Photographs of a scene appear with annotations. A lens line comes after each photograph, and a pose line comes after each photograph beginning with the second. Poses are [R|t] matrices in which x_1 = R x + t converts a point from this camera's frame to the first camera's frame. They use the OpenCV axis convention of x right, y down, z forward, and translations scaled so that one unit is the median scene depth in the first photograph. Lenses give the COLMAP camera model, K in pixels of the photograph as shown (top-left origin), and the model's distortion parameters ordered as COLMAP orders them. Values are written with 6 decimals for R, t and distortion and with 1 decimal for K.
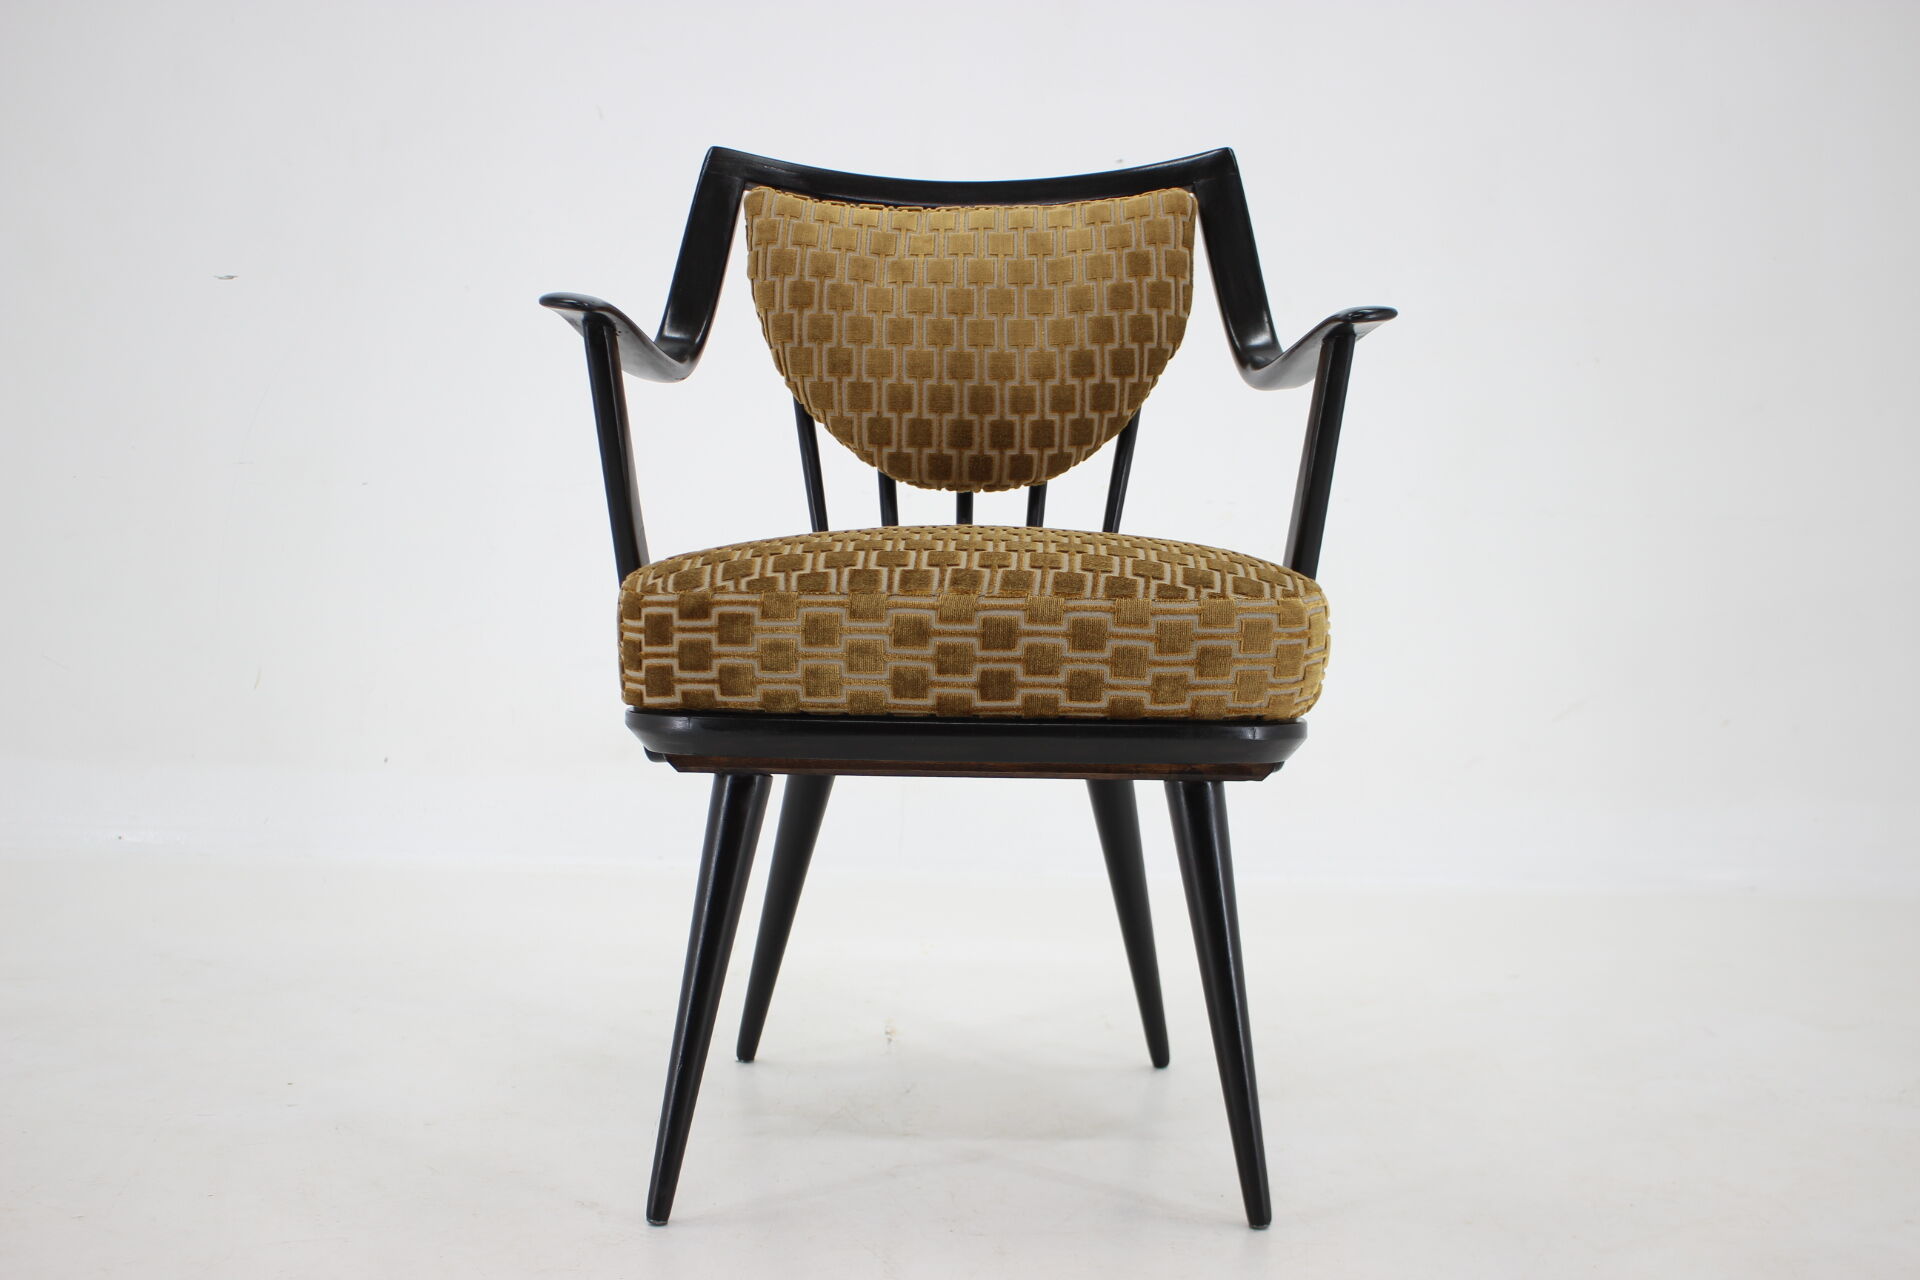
lens RADIAL K [[2213.6, 0, 969.5], [0, 2213.6, 643.1], [0, 0, 1]] dist [-0.061540, 0.000000]
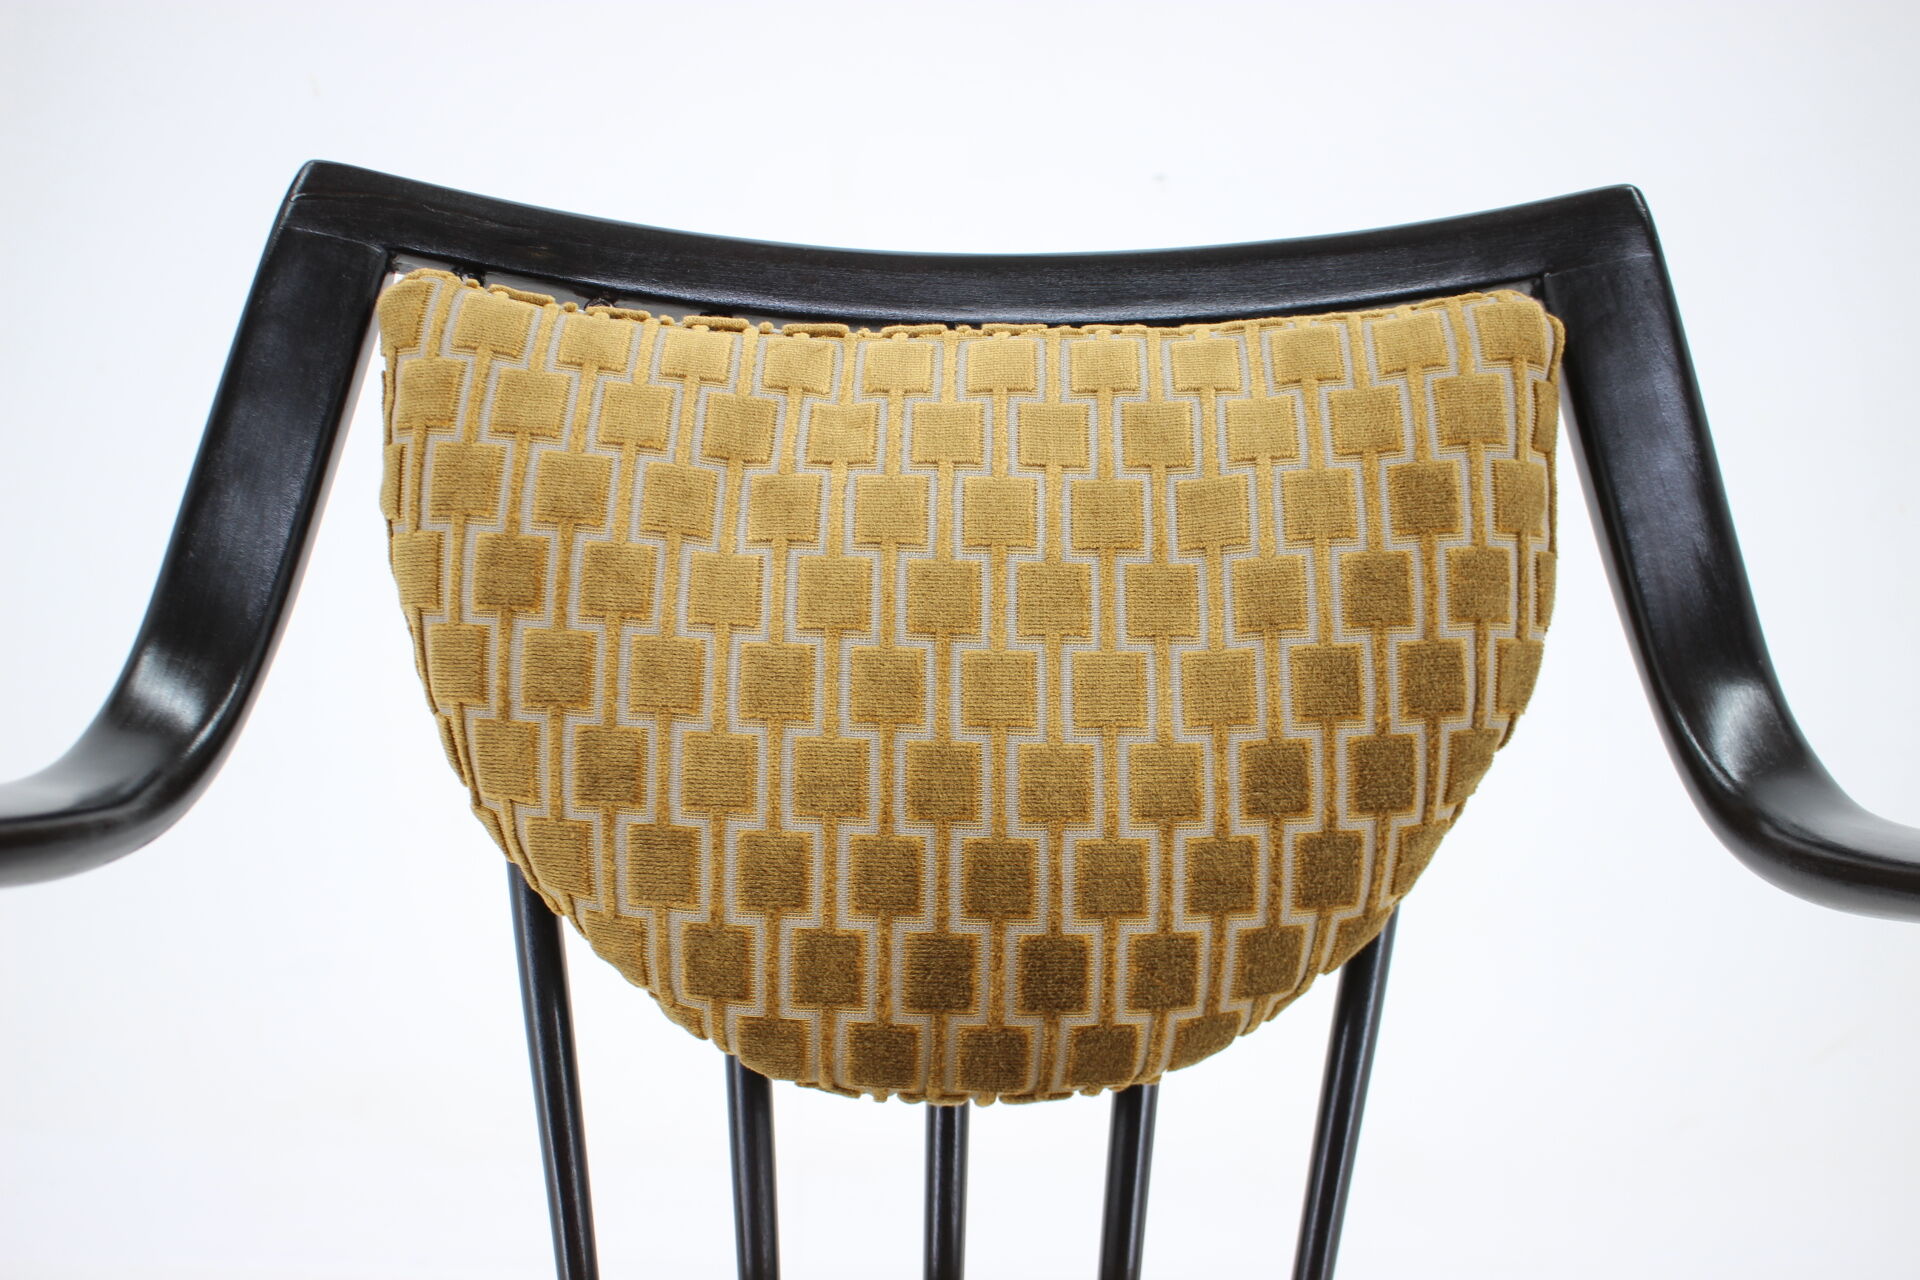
lens RADIAL K [[2184.5, 0, 965.1], [0, 2184.5, 634.1], [0, 0, 1]] dist [-0.109513, 0.000000]
pose [[0.999772, 0.012362, 0.017434, -0.006939], [-0.012804, 0.999593, 0.025481, -0.158854], [-0.017112, -0.025699, 0.999523, 0.640441]]
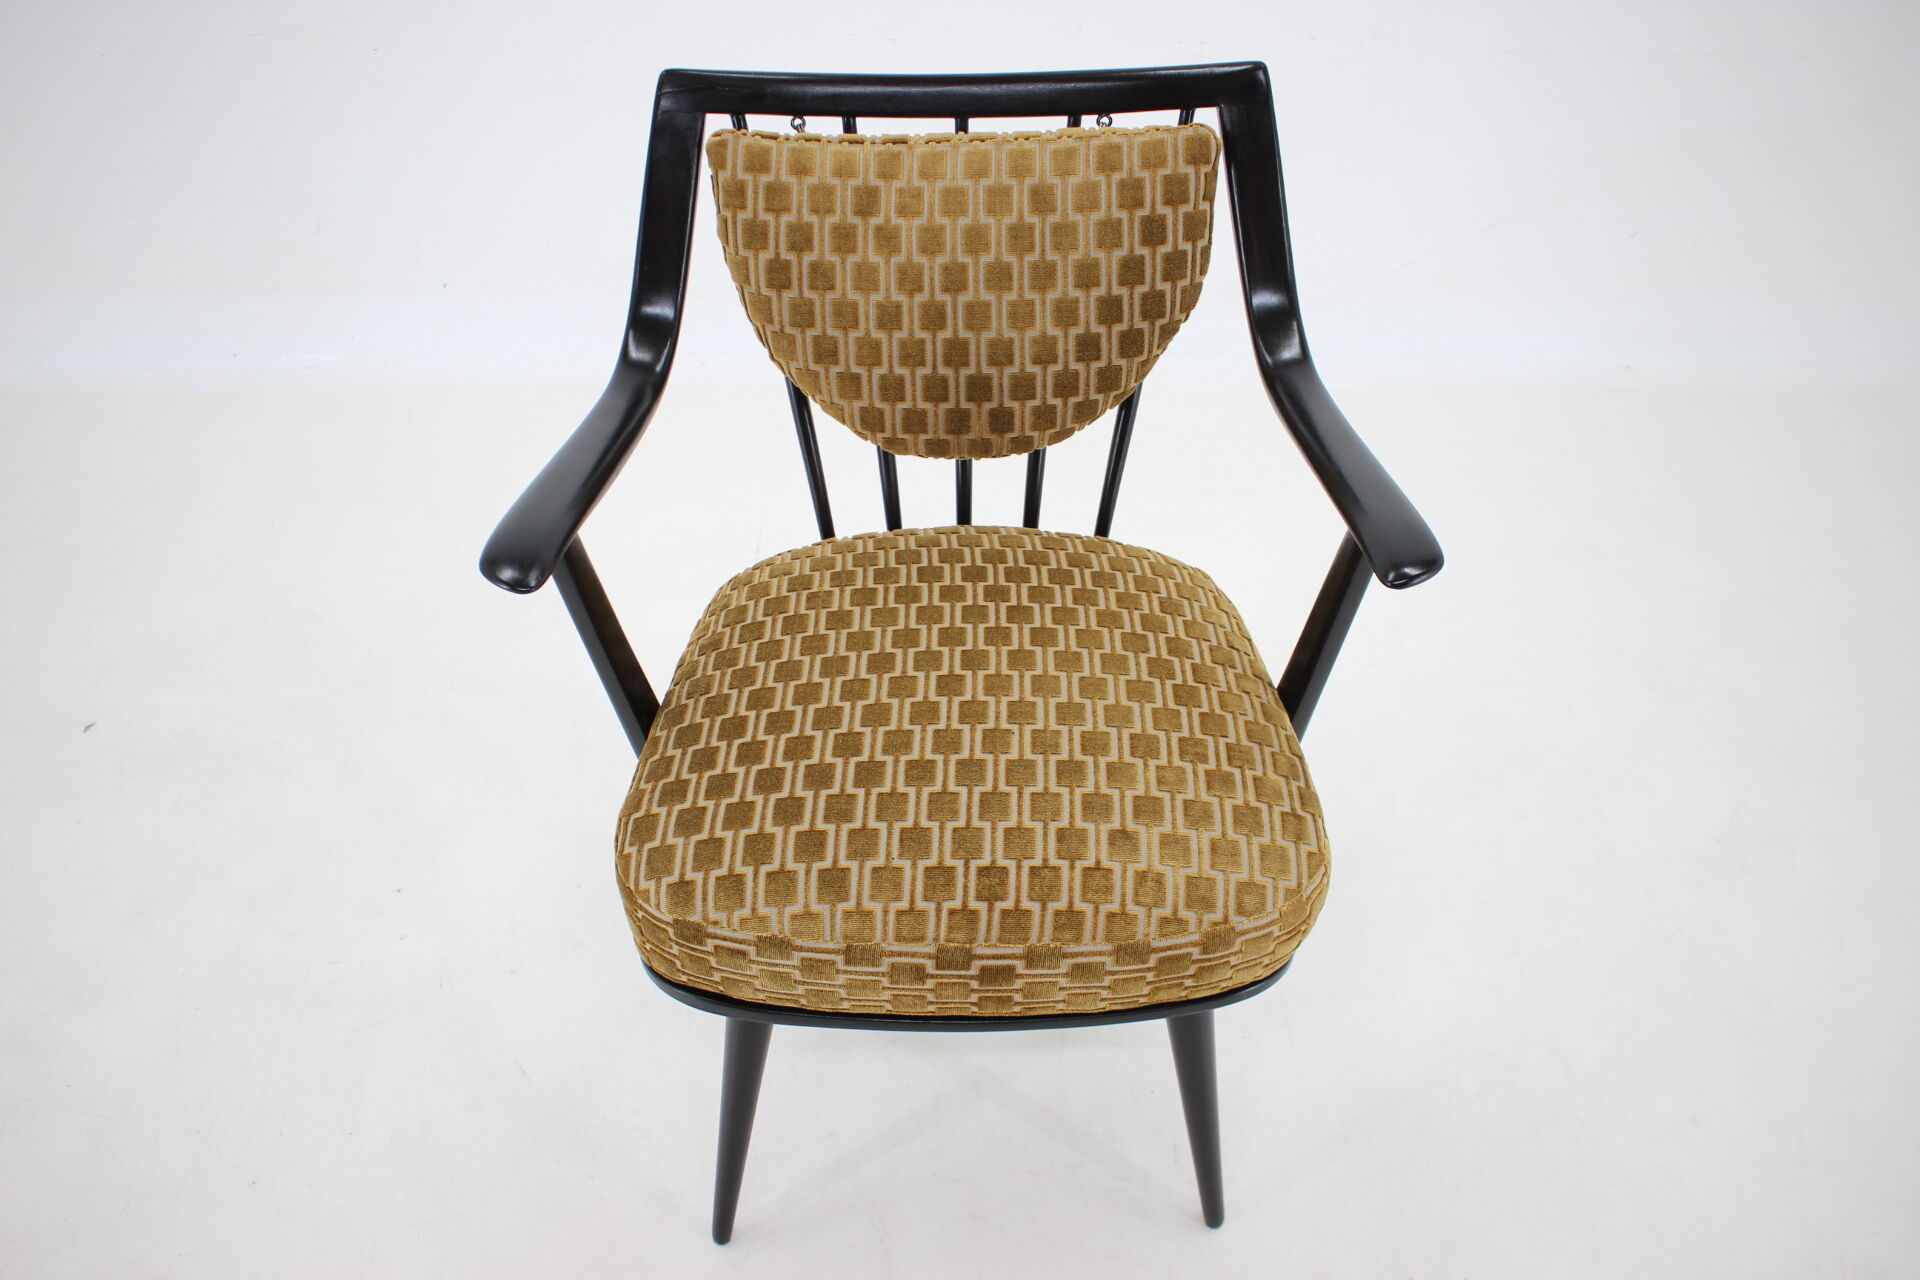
lens RADIAL K [[1604.2, 0, 954.6], [0, 1604.2, 679.6], [0, 0, 1]] dist [-0.129742, 0.005840]
pose [[0.999607, -0.011556, -0.025555, 0.010869], [0.024345, 0.809923, 0.586031, -0.405209], [0.013925, -0.586423, 0.809886, 0.378156]]
